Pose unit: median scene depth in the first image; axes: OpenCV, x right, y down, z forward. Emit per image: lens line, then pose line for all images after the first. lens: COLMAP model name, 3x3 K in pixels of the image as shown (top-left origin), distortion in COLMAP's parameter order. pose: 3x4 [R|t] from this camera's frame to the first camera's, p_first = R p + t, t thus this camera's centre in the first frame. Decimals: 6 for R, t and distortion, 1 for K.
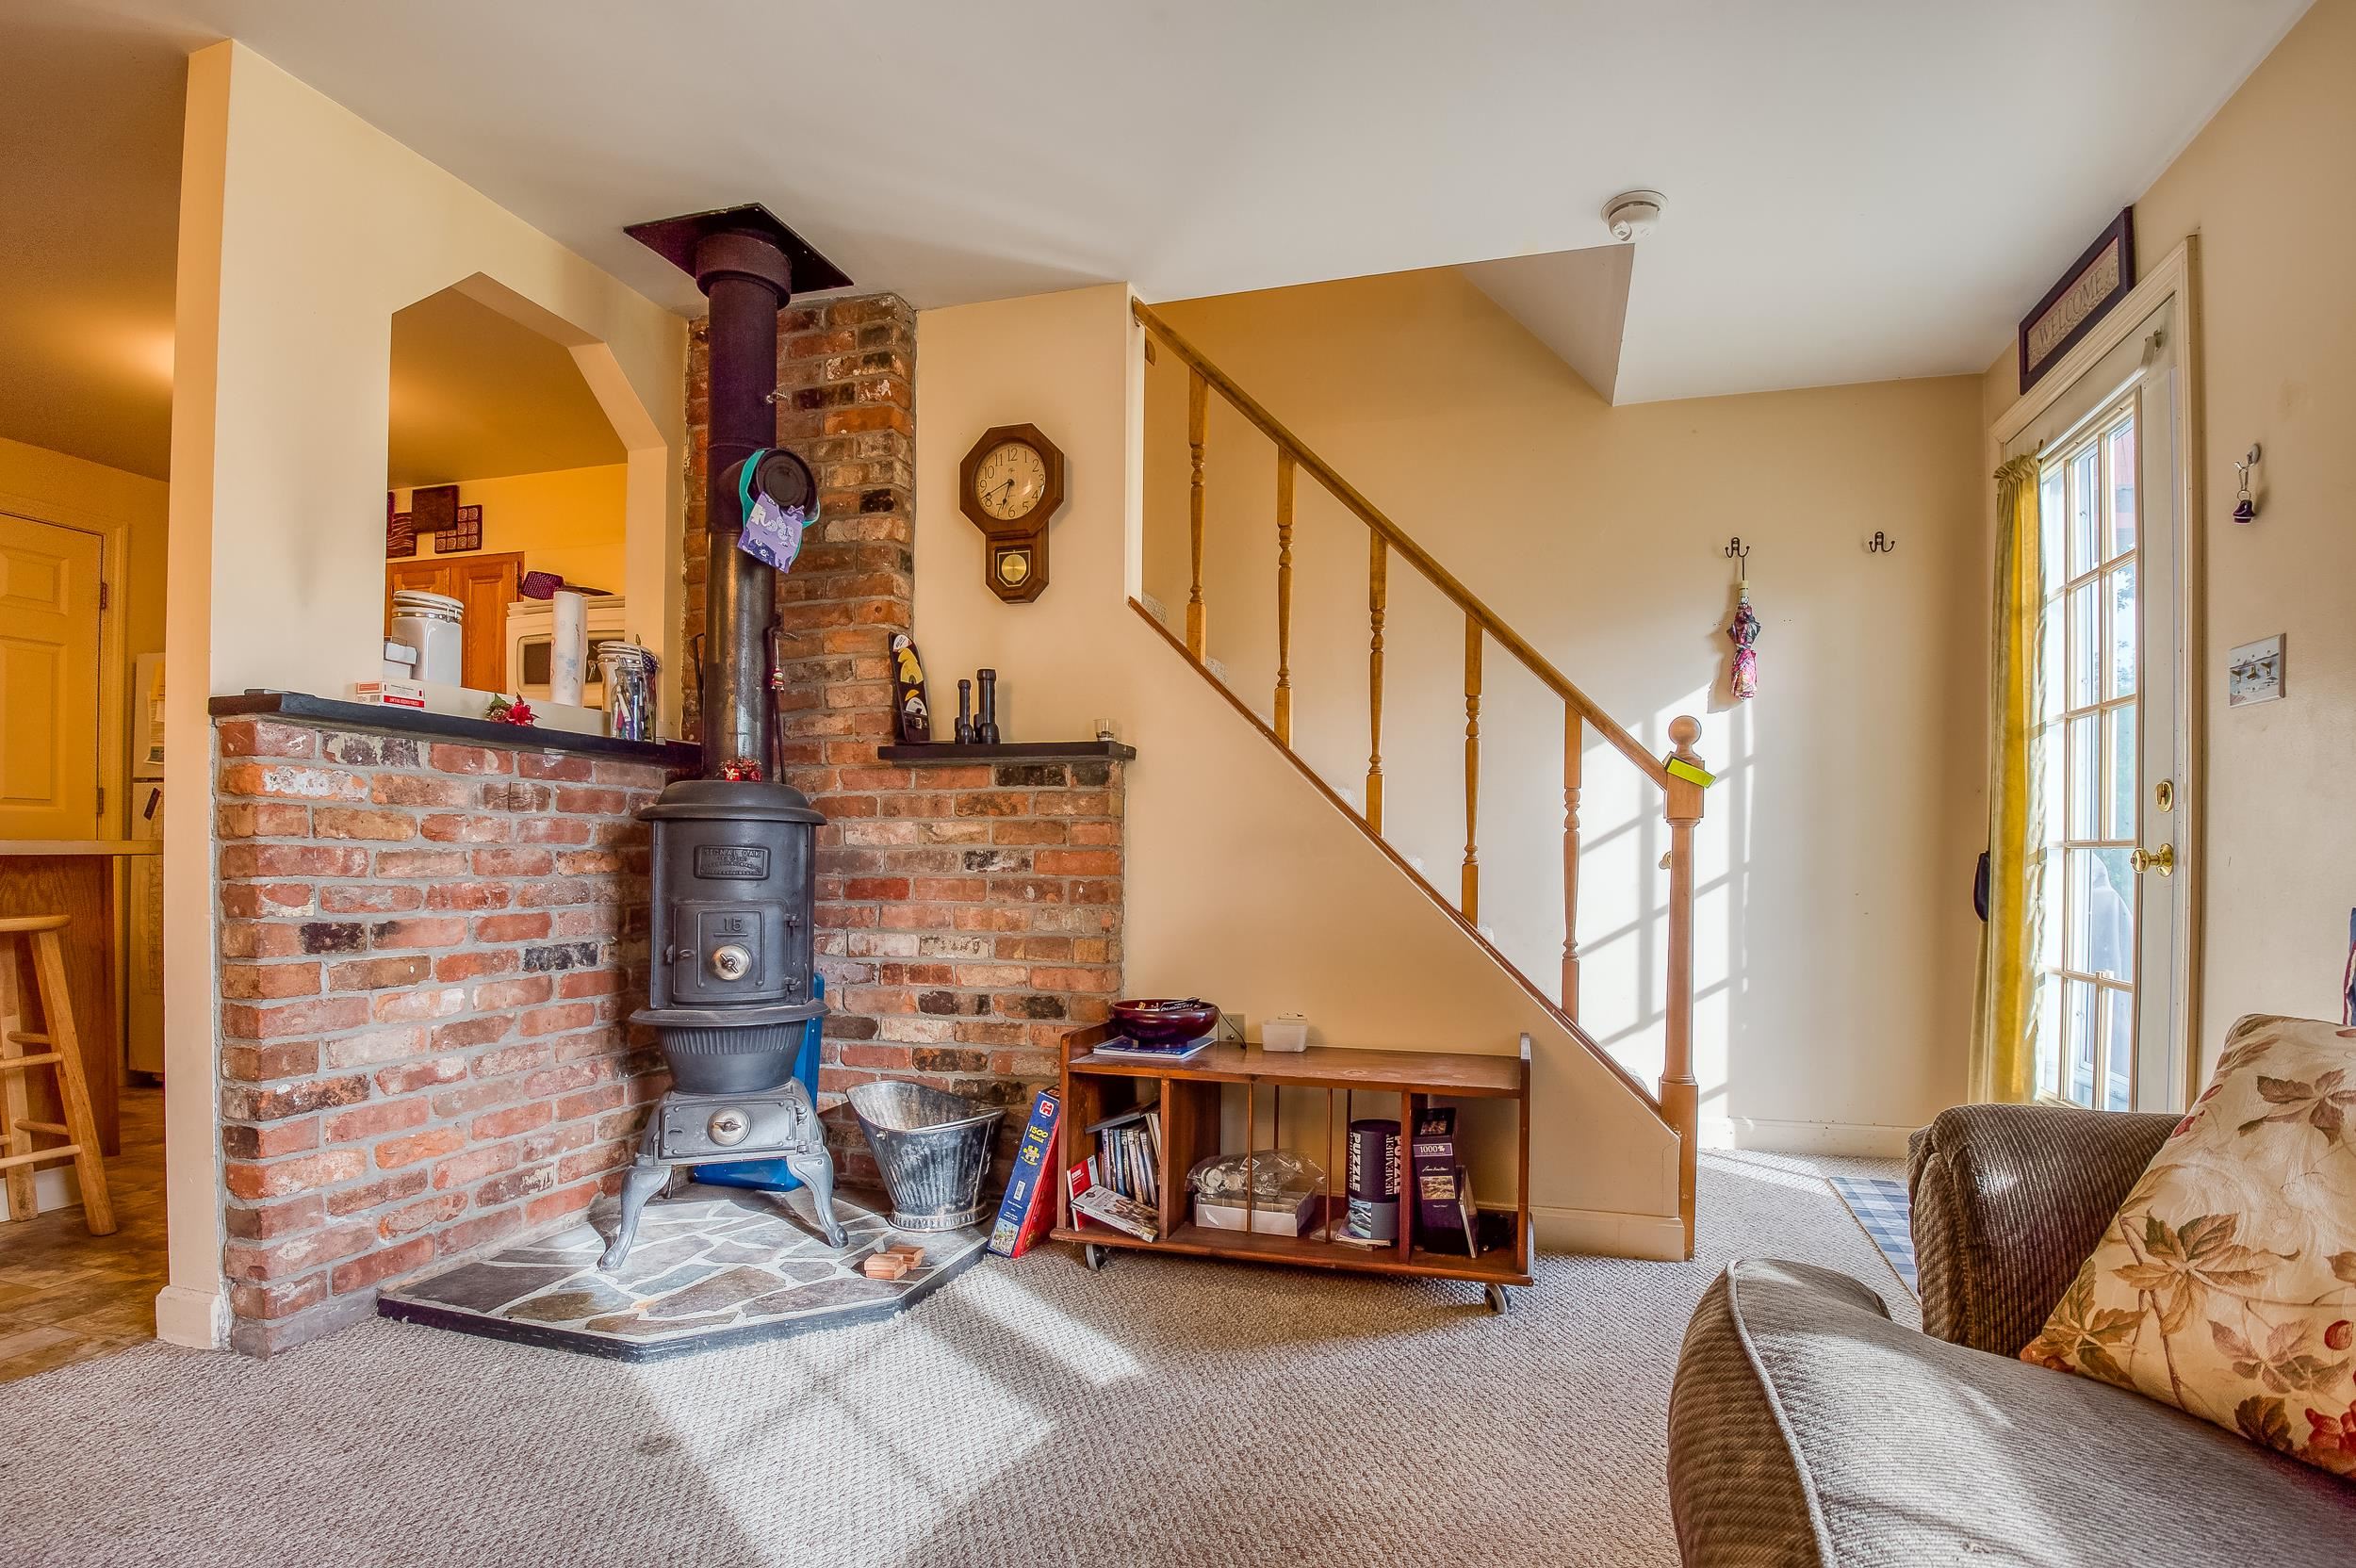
lens RADIAL K [[1117.6, 0, 1230.4], [0, 1117.6, 866.9], [0, 0, 1]] dist [-0.039591, -0.000226]
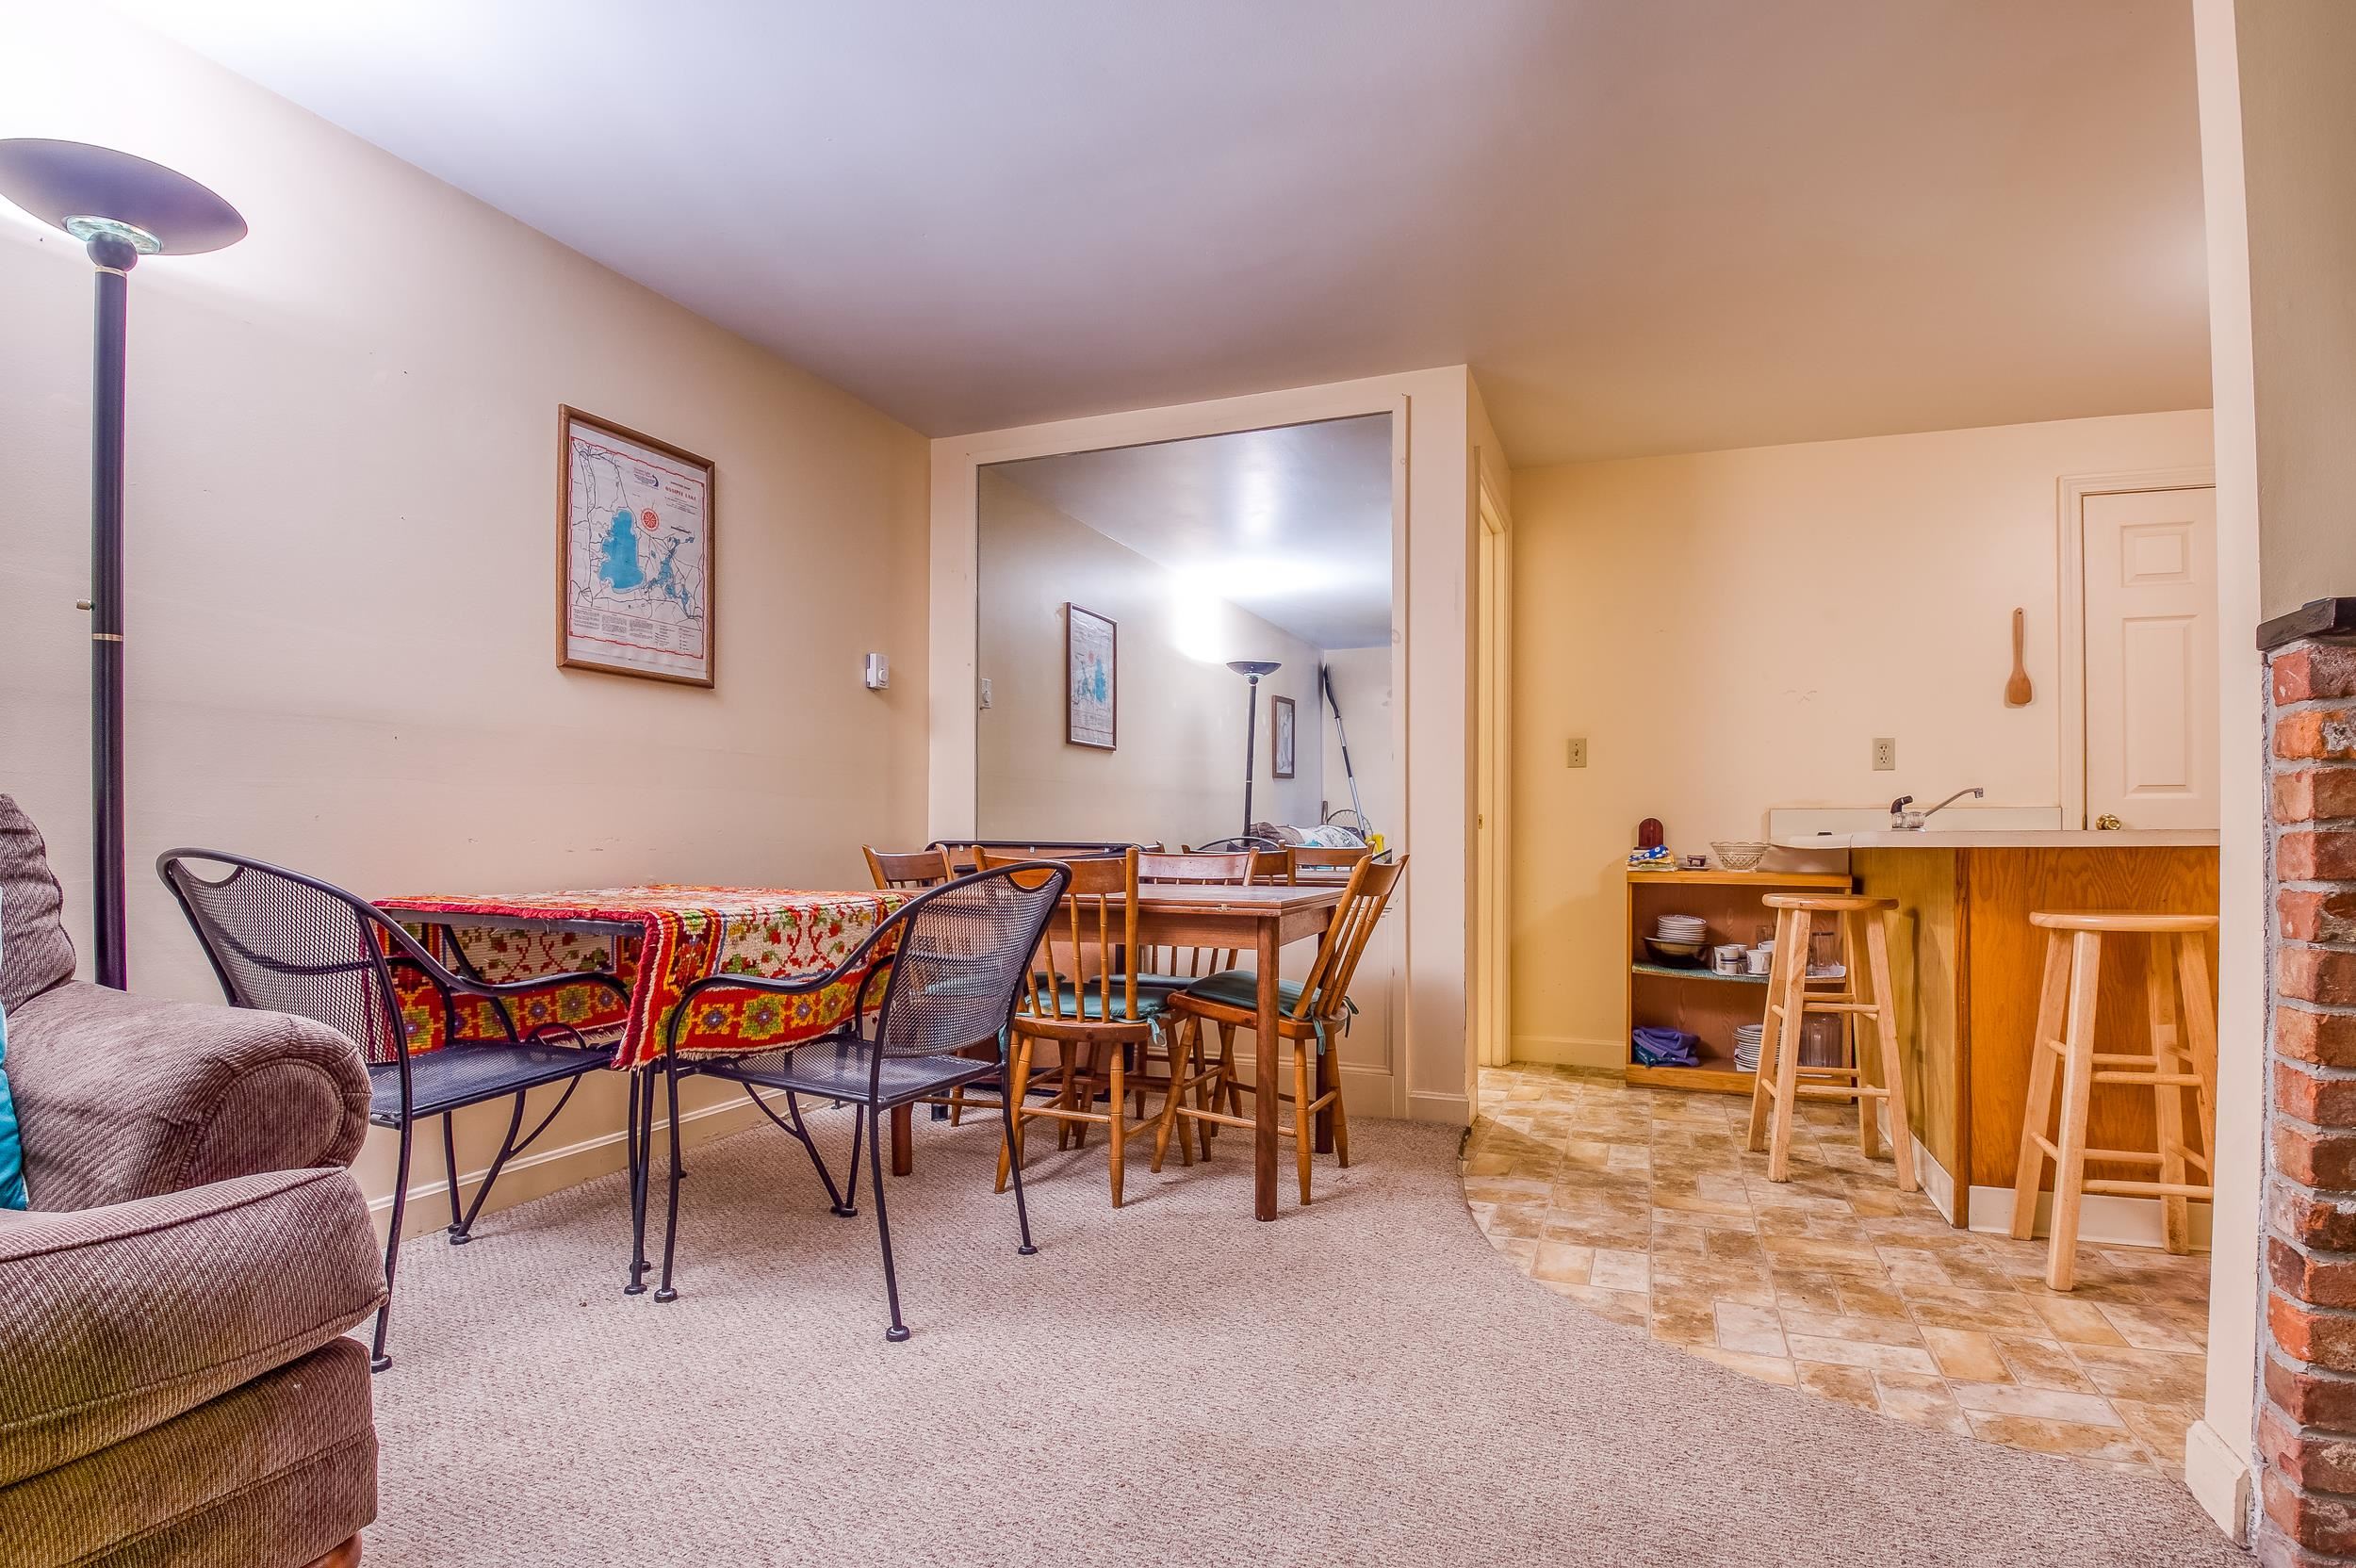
lens RADIAL K [[1161.1, 0, 1245.6], [0, 1161.1, 825.9], [0, 0, 1]] dist [-0.020819, -0.010970]
pose [[-0.091692, -0.017525, -0.995633, -0.131277], [-0.008523, 0.999822, -0.016814, -0.006554], [0.995751, 0.006945, -0.091825, 0.370548]]
